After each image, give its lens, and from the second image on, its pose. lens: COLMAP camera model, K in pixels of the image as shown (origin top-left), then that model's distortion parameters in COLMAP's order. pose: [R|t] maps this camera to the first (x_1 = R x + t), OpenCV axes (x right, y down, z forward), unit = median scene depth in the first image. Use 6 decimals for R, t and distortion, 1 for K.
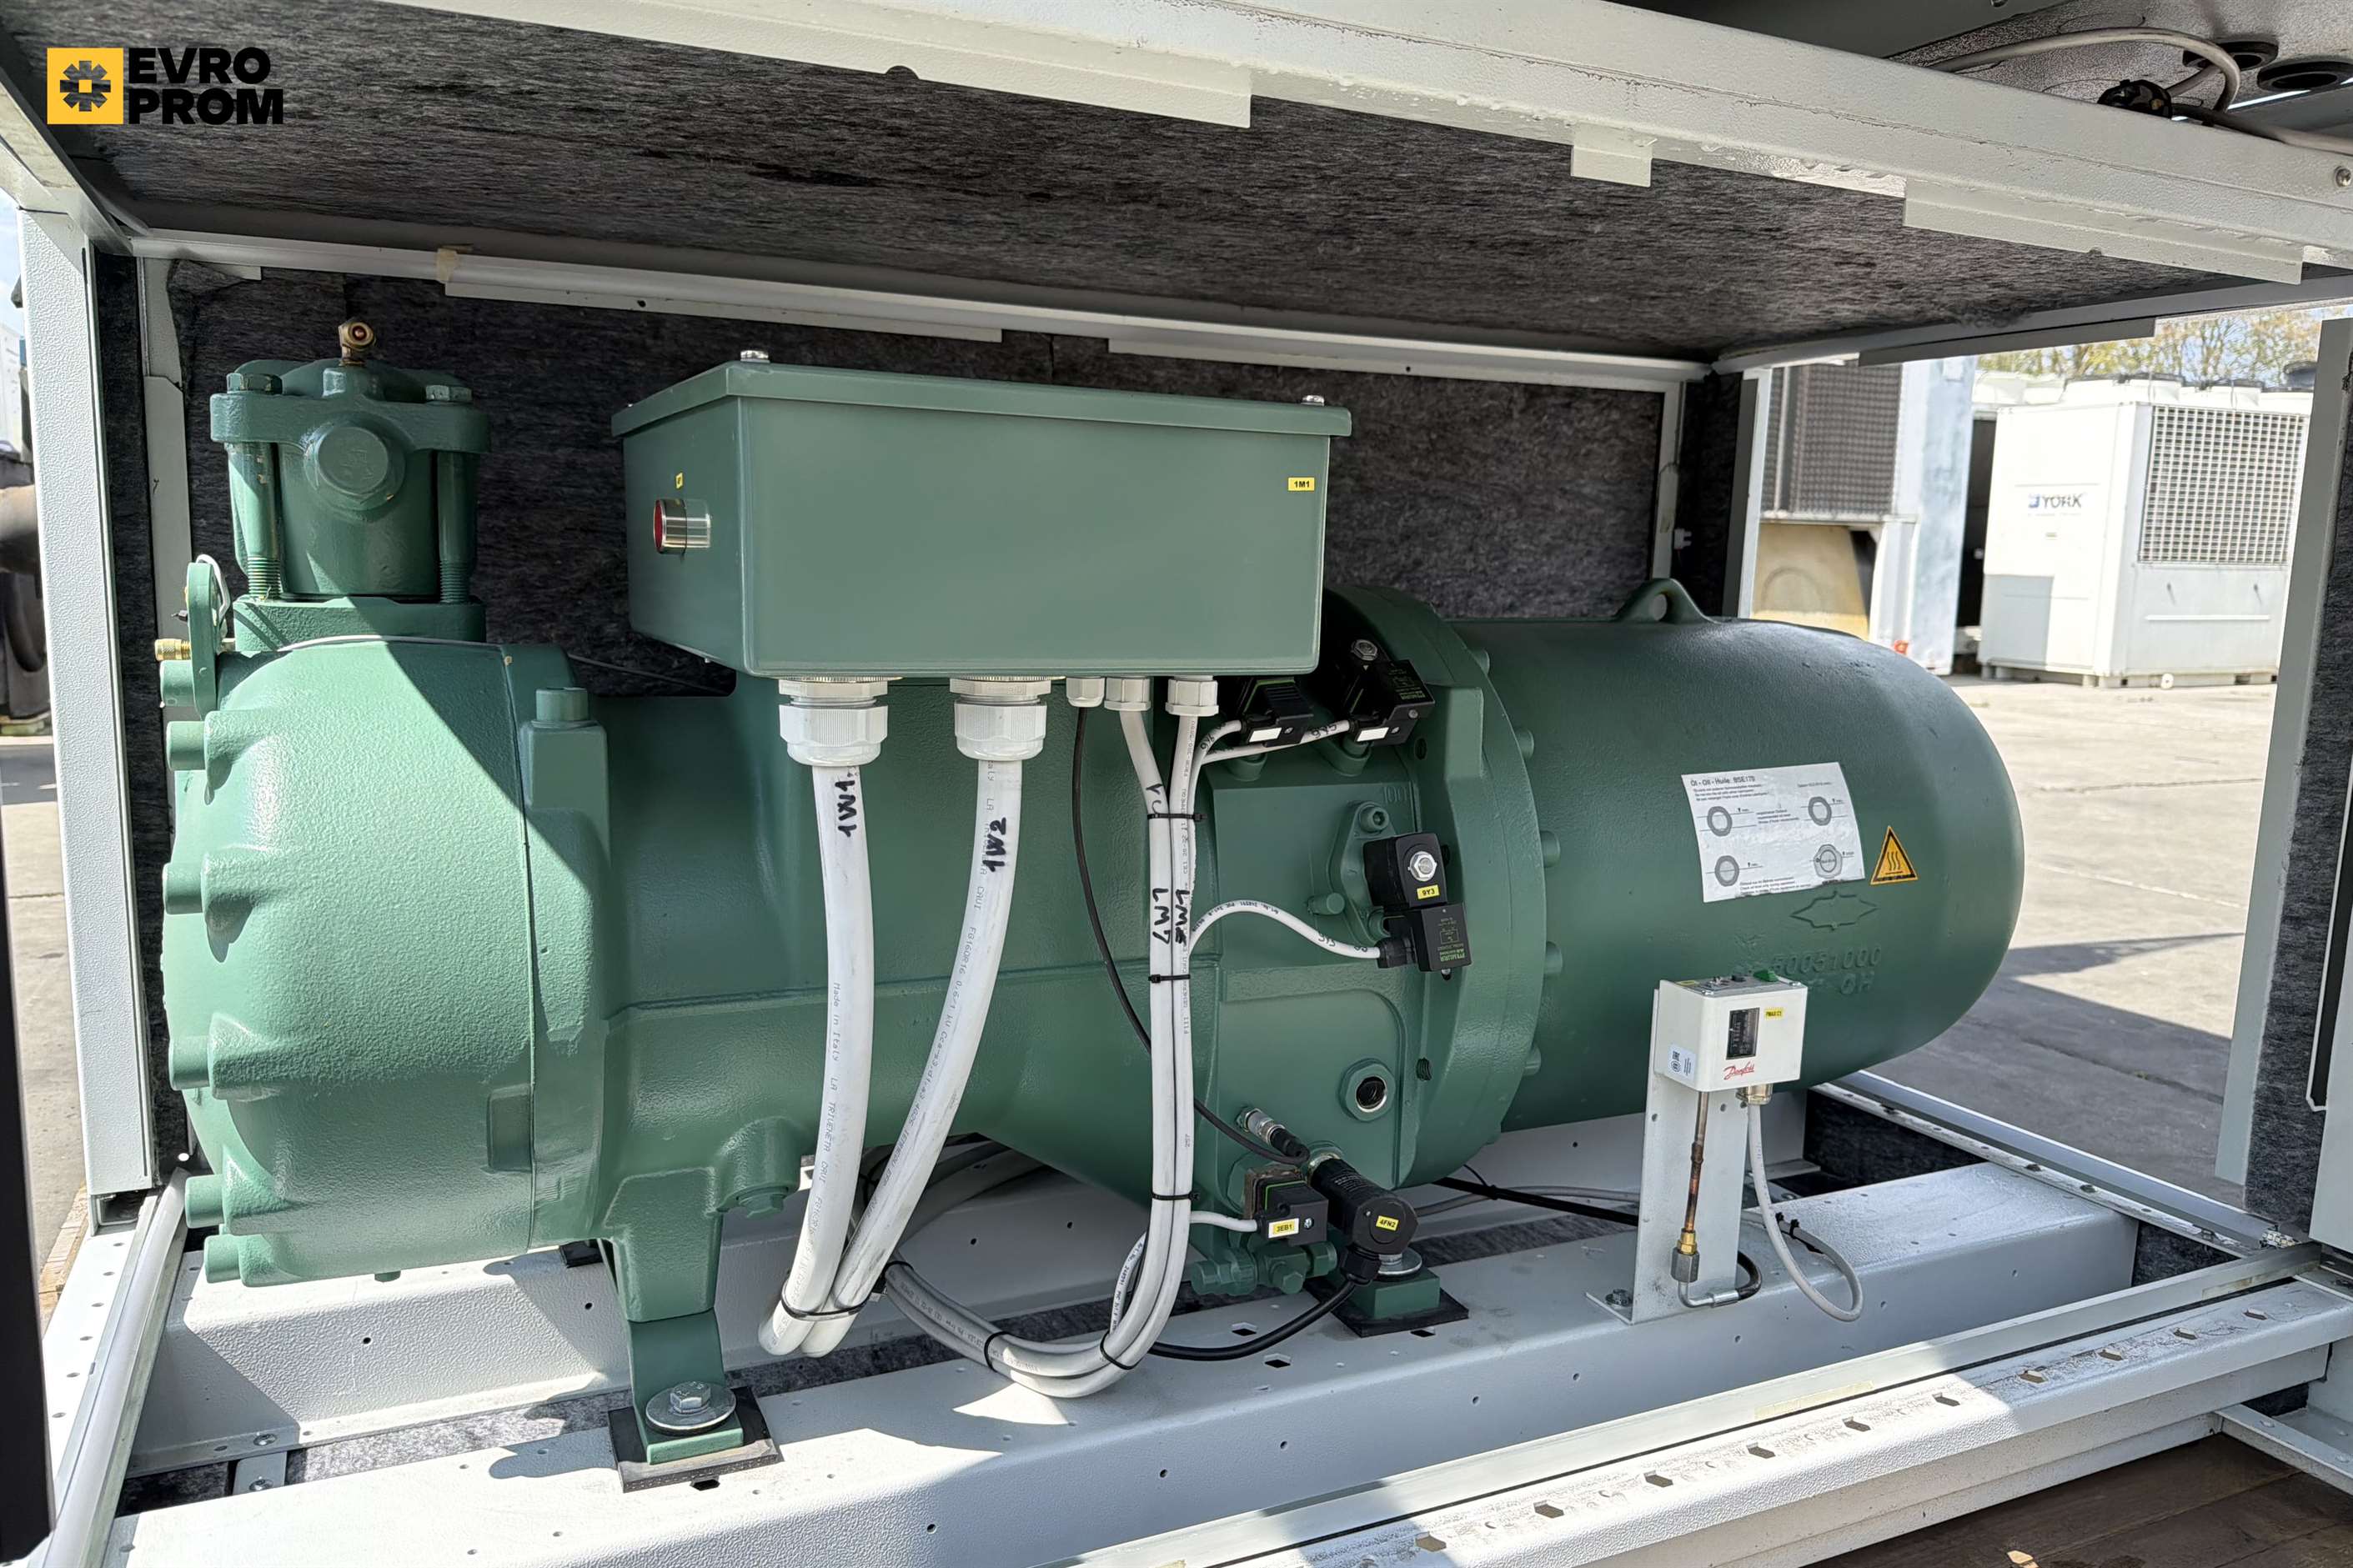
lens RADIAL K [[1698.7, 0, 1216.4], [0, 1698.7, 844.9], [0, 0, 1]] dist [-0.035398, -0.001116]
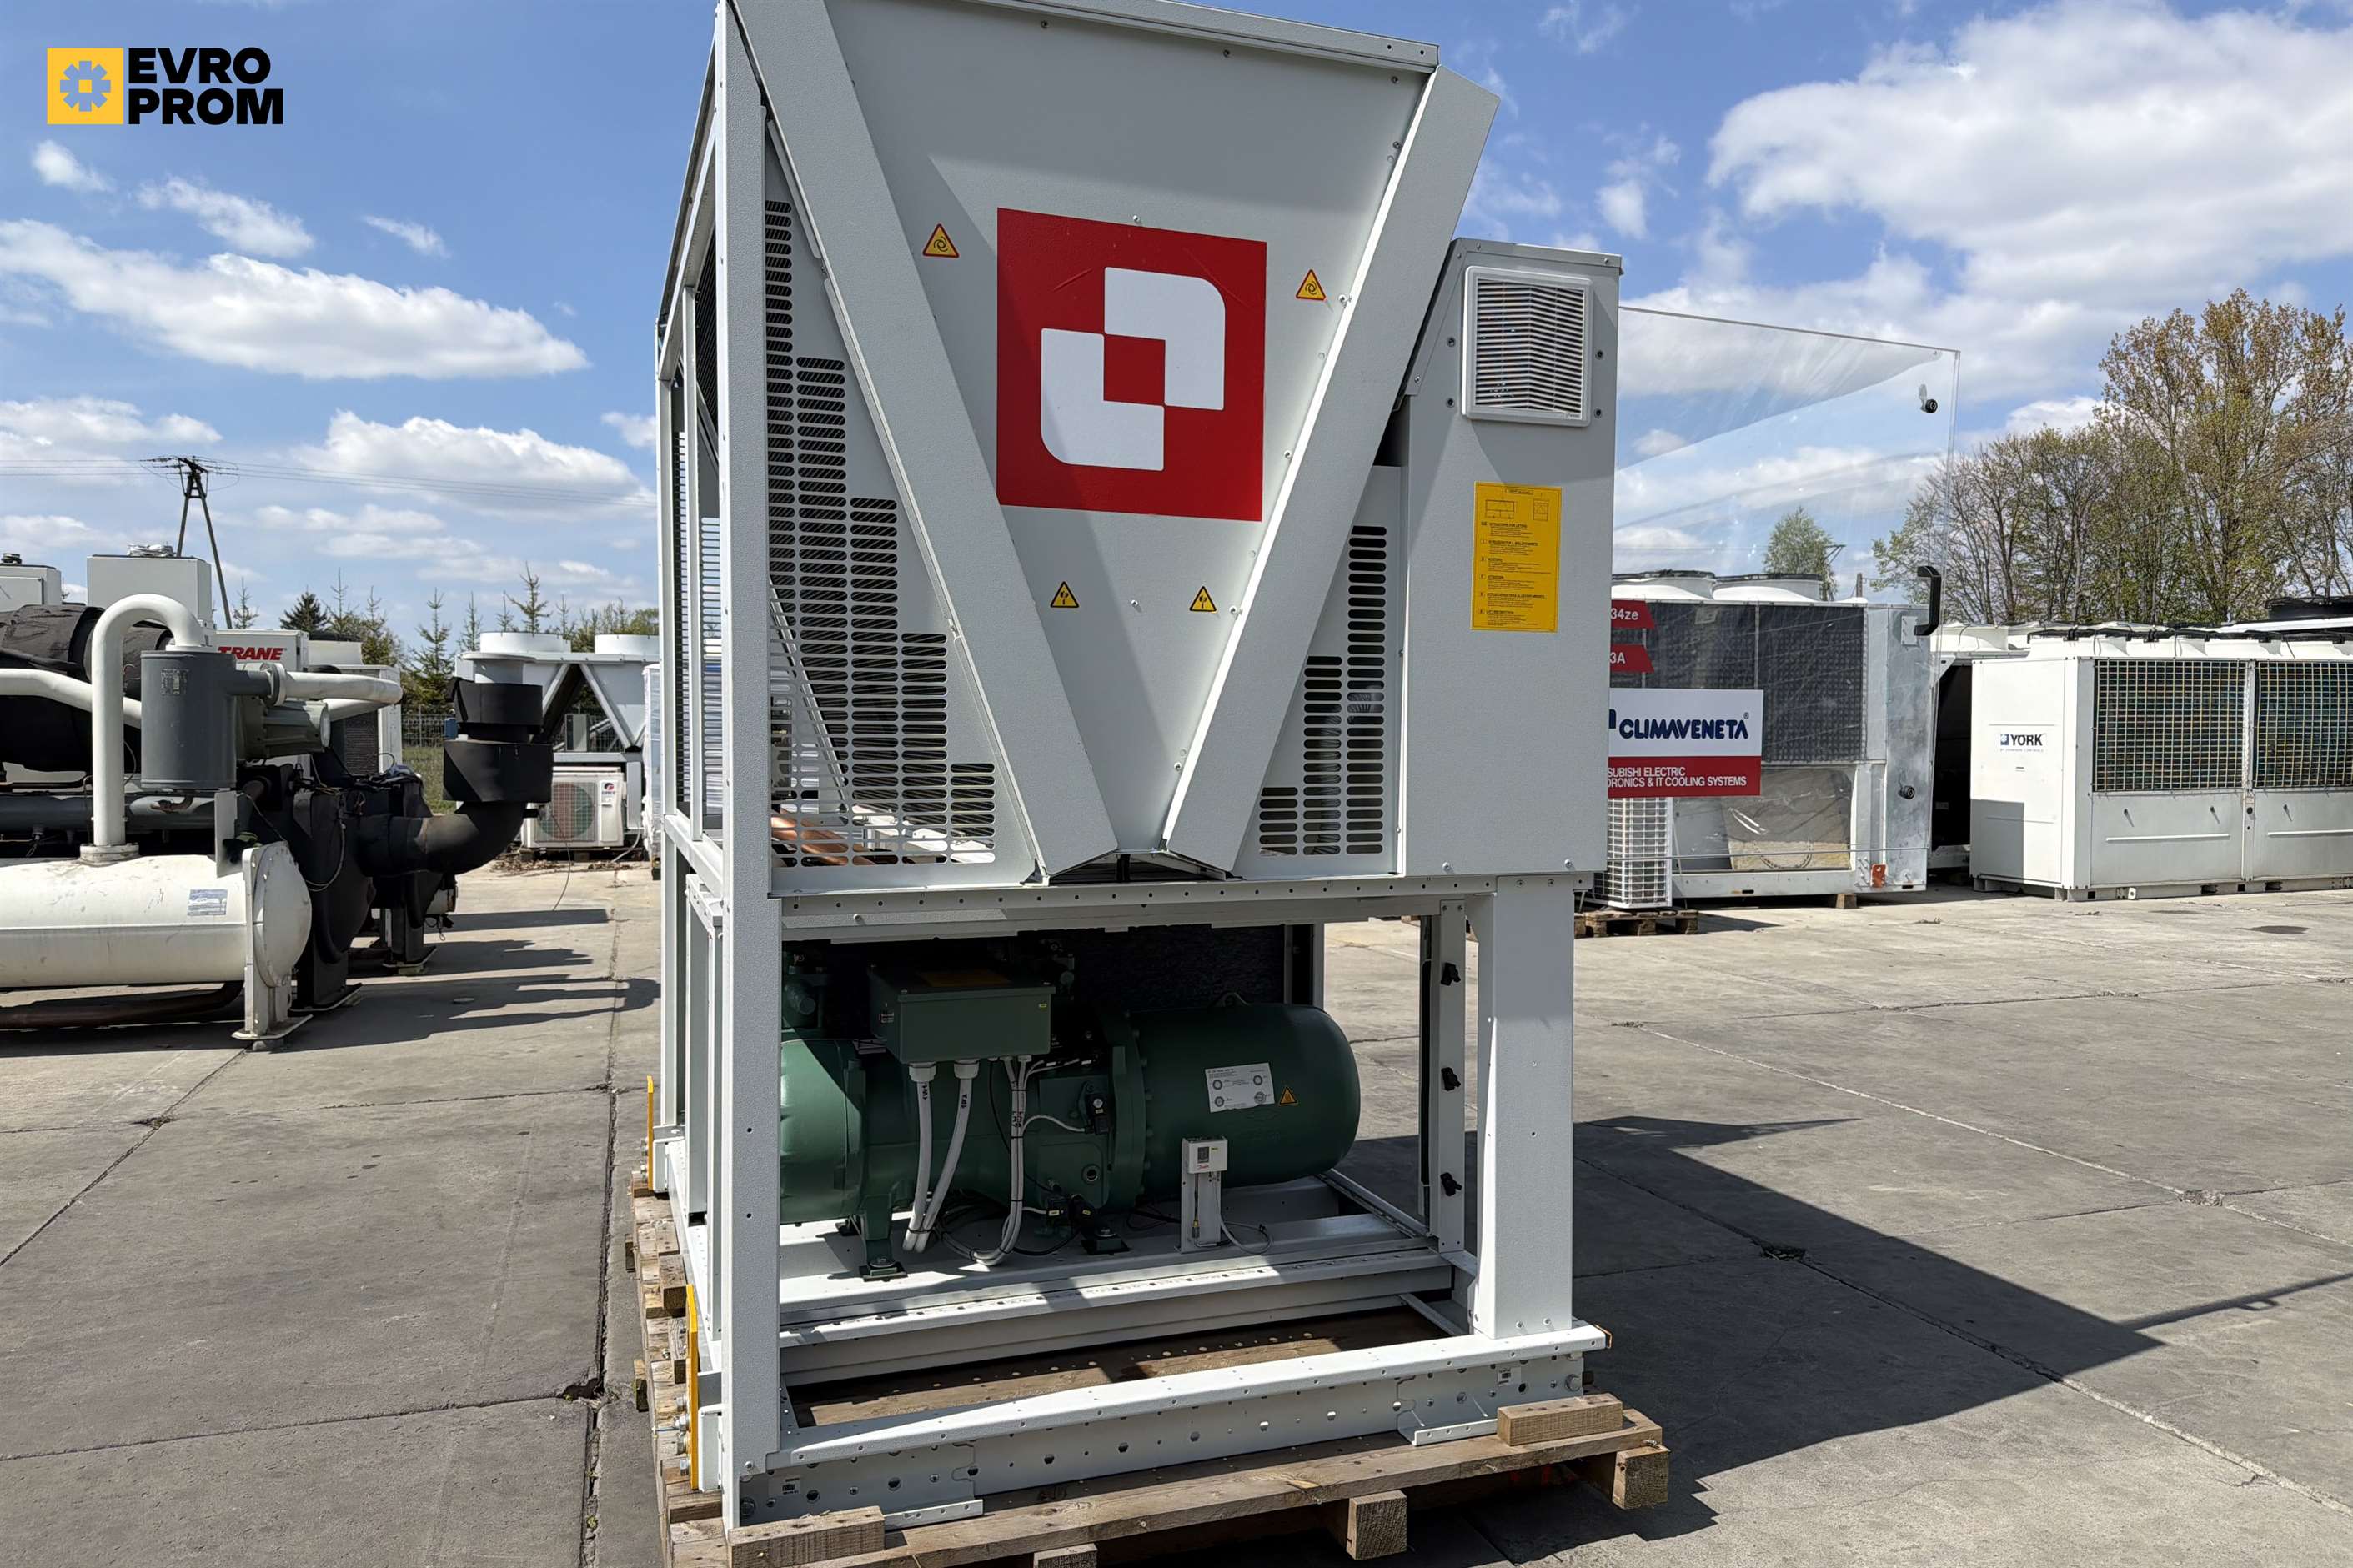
lens RADIAL K [[1590.6, 0, 1176.5], [0, 1590.6, 784.0], [0, 0, 1]] dist [0.032168, -0.002672]
pose [[0.992781, -0.029499, -0.116257, 0.604556], [0.011293, 0.987968, -0.154247, -0.113254], [0.119408, 0.151820, 0.981169, -1.990301]]
